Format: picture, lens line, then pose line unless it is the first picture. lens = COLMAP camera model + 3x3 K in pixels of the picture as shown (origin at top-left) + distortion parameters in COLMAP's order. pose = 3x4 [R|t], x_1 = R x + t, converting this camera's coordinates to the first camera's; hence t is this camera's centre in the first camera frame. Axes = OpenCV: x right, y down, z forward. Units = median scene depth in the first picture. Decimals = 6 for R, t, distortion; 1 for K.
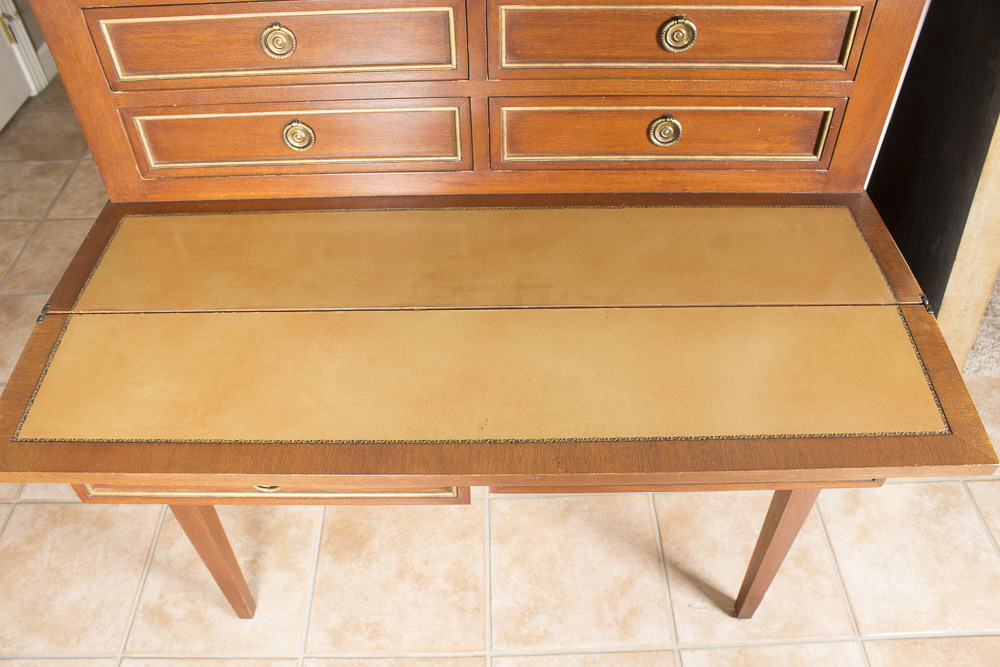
lens RADIAL K [[839.1, 0, 500.1], [0, 839.1, 341.9], [0, 0, 1]] dist [-0.098366, 0.024887]
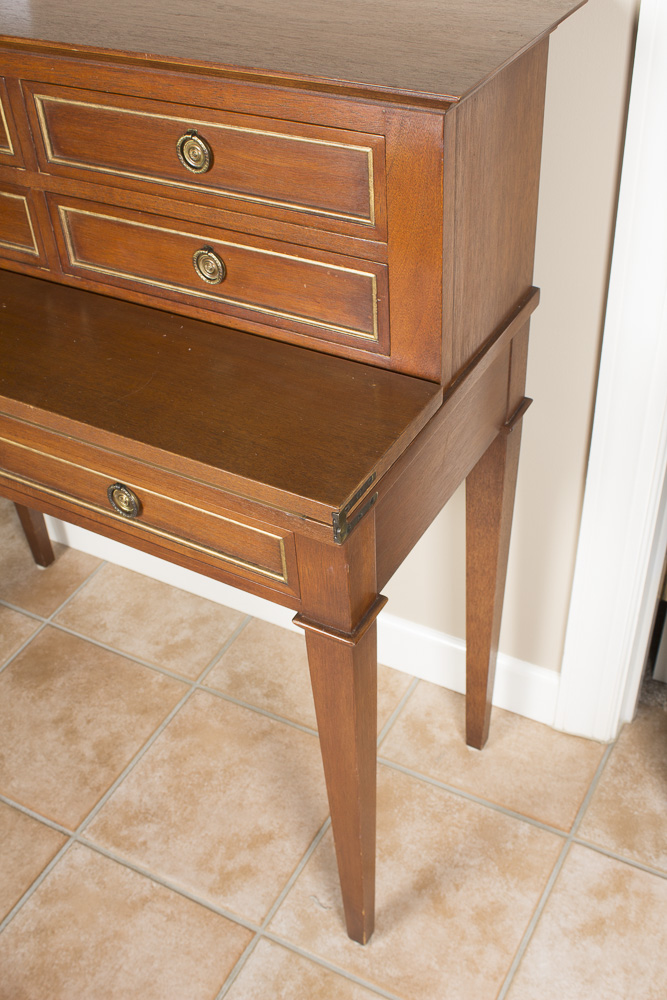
lens RADIAL K [[1106.5, 0, 291.1], [0, 1106.5, 509.0], [0, 0, 1]] dist [-0.040377, 0.000000]
pose [[0.849772, 0.296140, -0.436106, 0.820161], [-0.315745, 0.948408, 0.028776, -0.072173], [0.422128, 0.113245, 0.899435, 0.034474]]
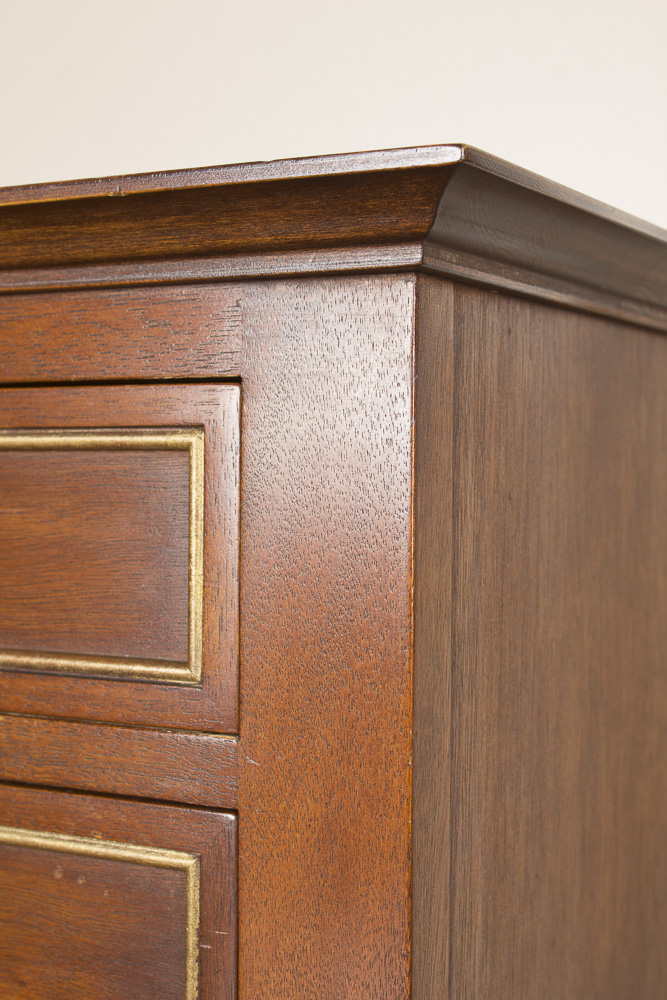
lens RADIAL K [[1701.5, 0, 333.2], [0, 1701.5, 499.4], [0, 0, 1]] dist [-0.085479, 0.000000]
pose [[0.874089, 0.013496, -0.485579, 0.645771], [-0.351225, 0.708106, -0.612558, -0.063774], [0.335574, 0.705977, 0.623688, 0.592794]]
